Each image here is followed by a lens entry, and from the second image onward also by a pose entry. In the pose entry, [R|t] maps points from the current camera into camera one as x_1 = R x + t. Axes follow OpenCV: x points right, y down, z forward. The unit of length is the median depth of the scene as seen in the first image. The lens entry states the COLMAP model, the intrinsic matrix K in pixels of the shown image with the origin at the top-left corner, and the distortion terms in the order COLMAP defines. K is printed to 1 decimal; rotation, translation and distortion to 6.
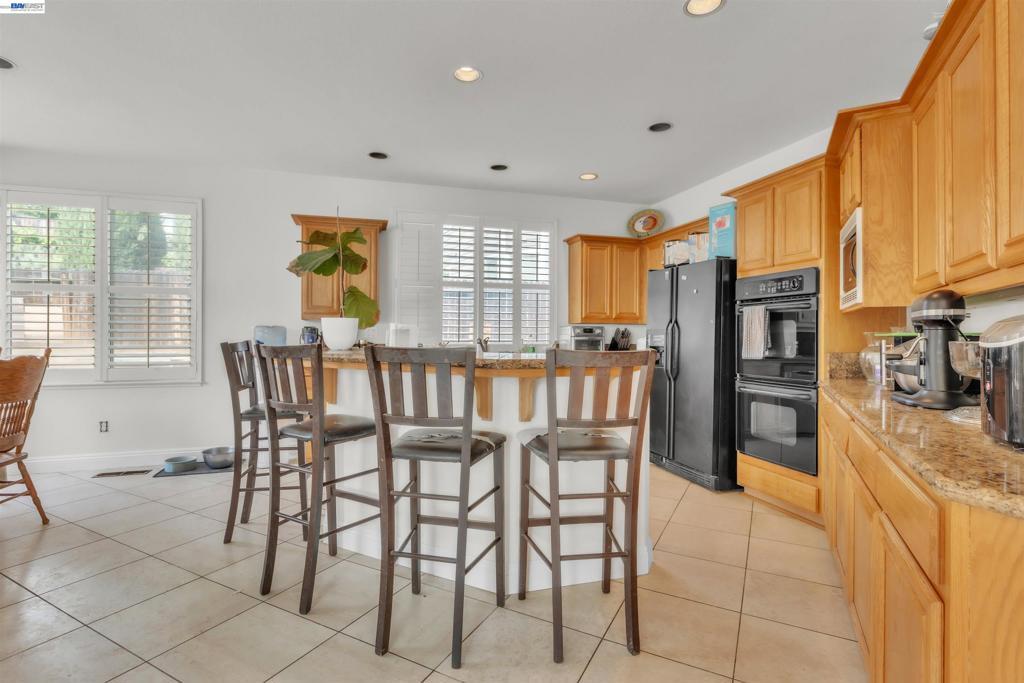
lens RADIAL K [[486.0, 0, 504.4], [0, 486.0, 337.7], [0, 0, 1]] dist [-0.001623, -0.001658]
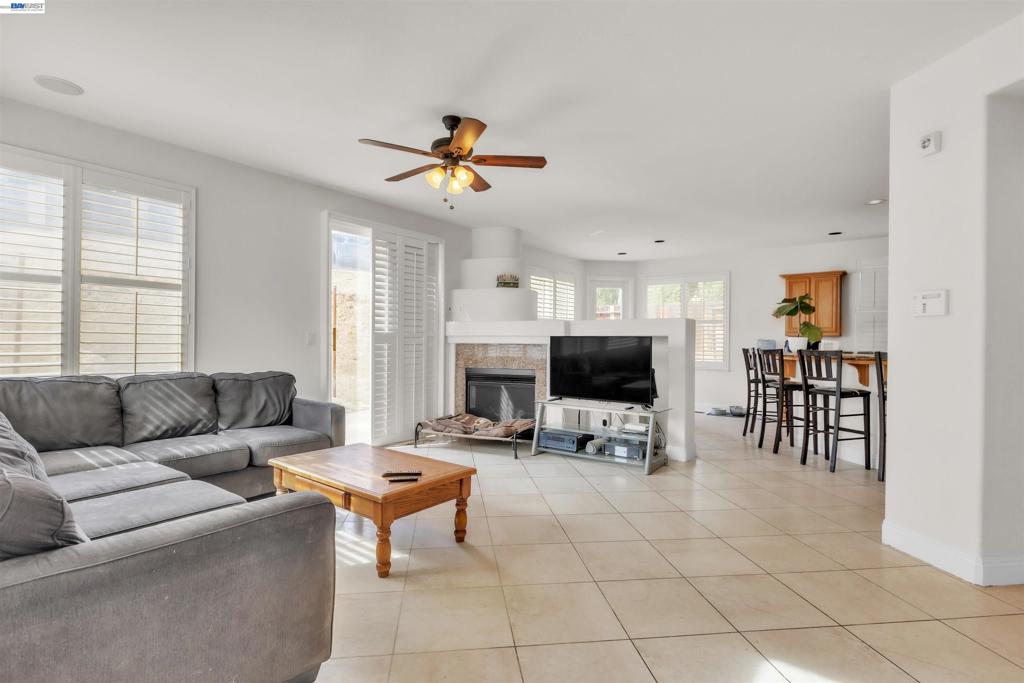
lens RADIAL K [[486.0, 0, 504.4], [0, 486.0, 337.7], [0, 0, 1]] dist [-0.001623, -0.001658]
pose [[0.574680, -0.002470, -0.818374, 0.597891], [-0.010516, 0.999891, -0.010402, -0.004152], [0.818311, 0.014583, 0.574591, -1.140884]]
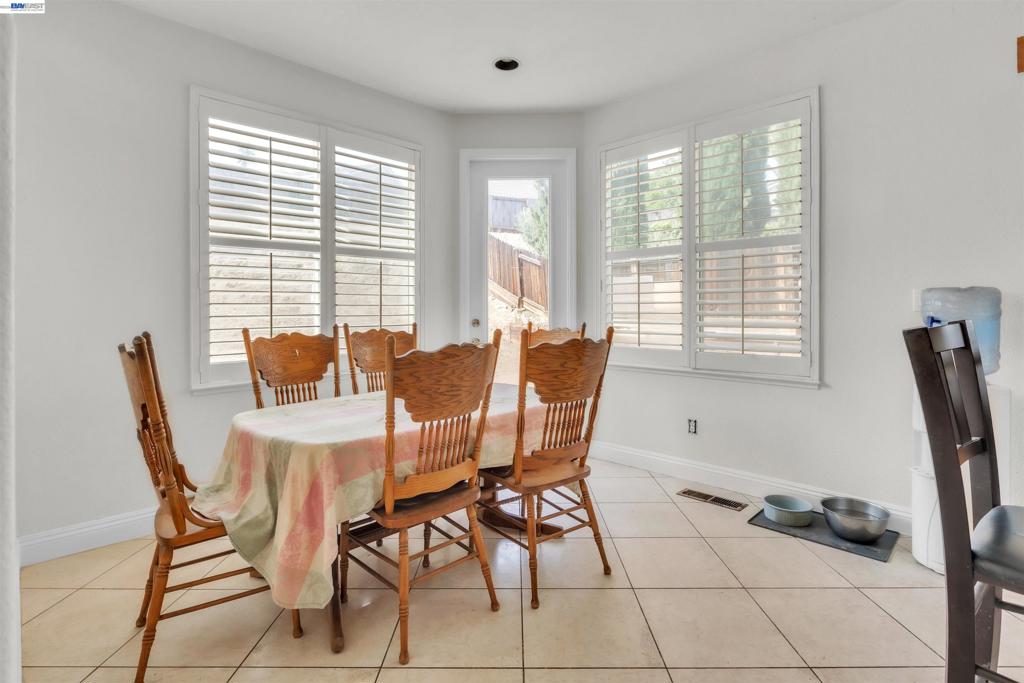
lens RADIAL K [[498.4, 0, 510.8], [0, 498.4, 308.8], [0, 0, 1]] dist [-0.001218, -0.000291]
pose [[0.461972, -0.002735, -0.886890, -0.363138], [0.000452, 0.999996, -0.002848, -0.003621], [0.886894, 0.000915, 0.461971, 0.536682]]
